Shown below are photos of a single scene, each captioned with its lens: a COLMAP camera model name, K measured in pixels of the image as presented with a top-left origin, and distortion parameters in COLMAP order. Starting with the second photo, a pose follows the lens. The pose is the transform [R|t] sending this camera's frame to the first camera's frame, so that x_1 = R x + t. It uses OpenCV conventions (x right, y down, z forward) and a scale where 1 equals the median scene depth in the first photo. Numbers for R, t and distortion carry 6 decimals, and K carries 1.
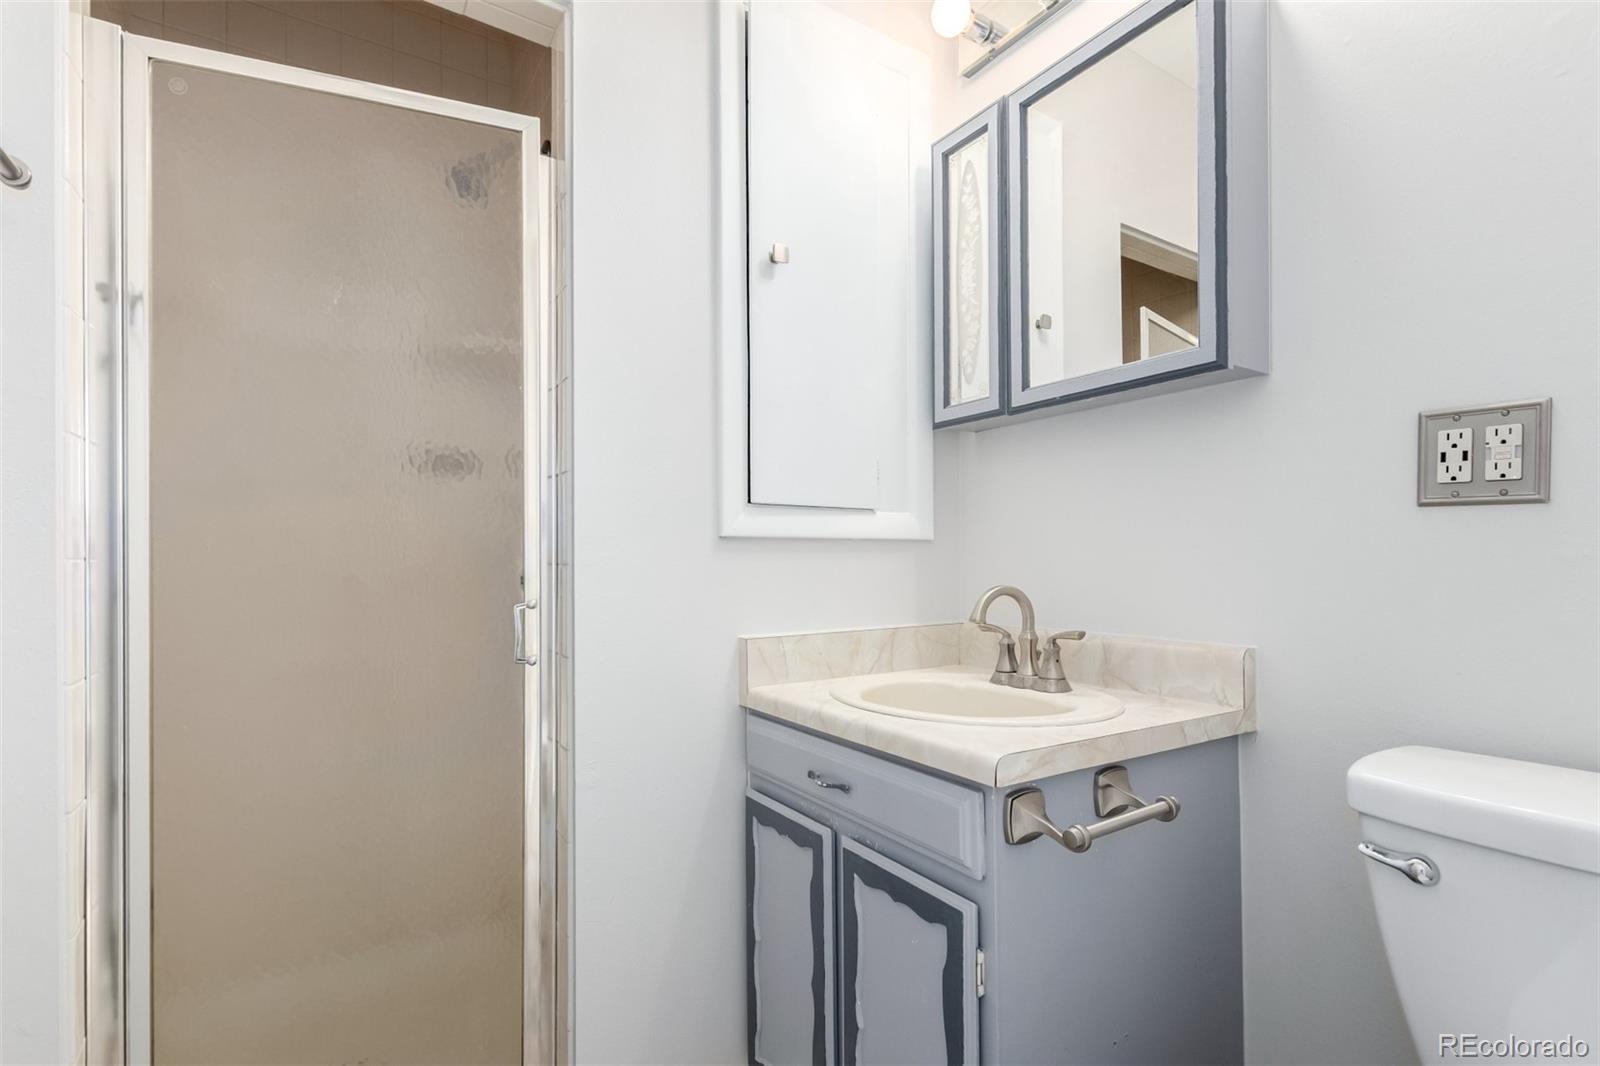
lens RADIAL K [[743.5, 0, 803.4], [0, 743.5, 539.6], [0, 0, 1]] dist [0.001791, -0.000394]
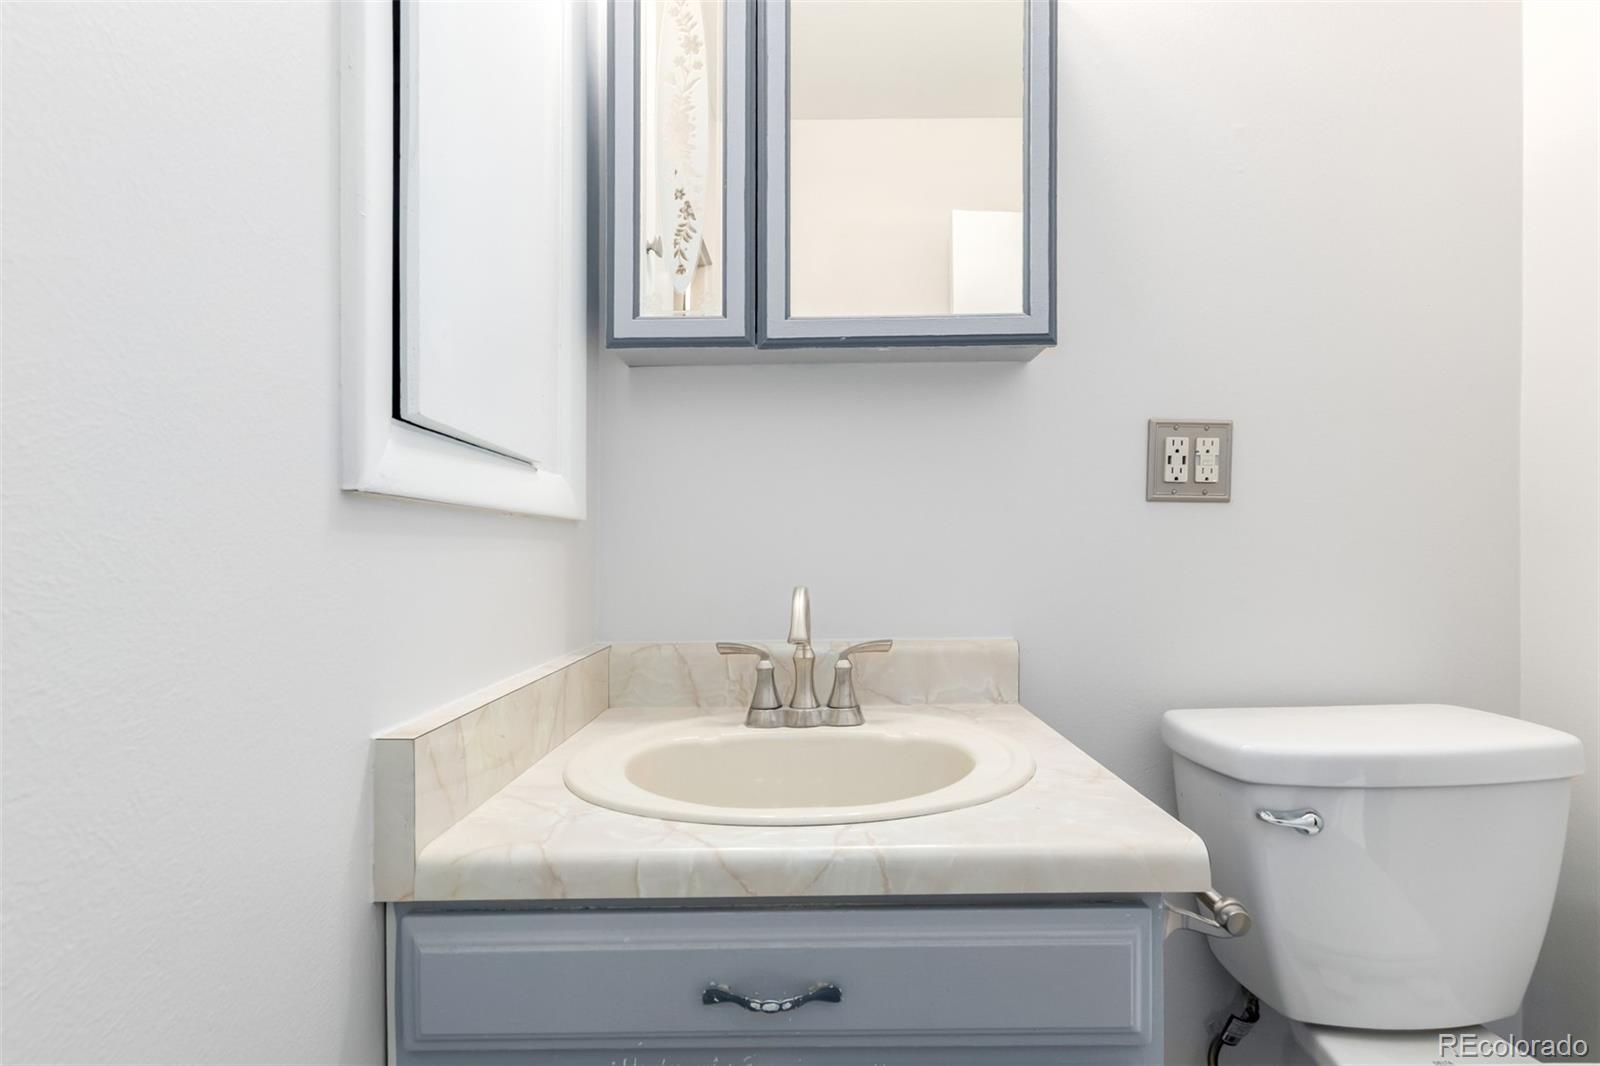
lens RADIAL K [[743.5, 0, 803.4], [0, 743.5, 539.6], [0, 0, 1]] dist [0.001791, -0.000394]
pose [[0.554593, 0.012097, 0.832034, -0.361608], [-0.014902, 0.999878, -0.004605, 0.024126], [-0.831989, -0.009845, 0.554706, 0.694836]]
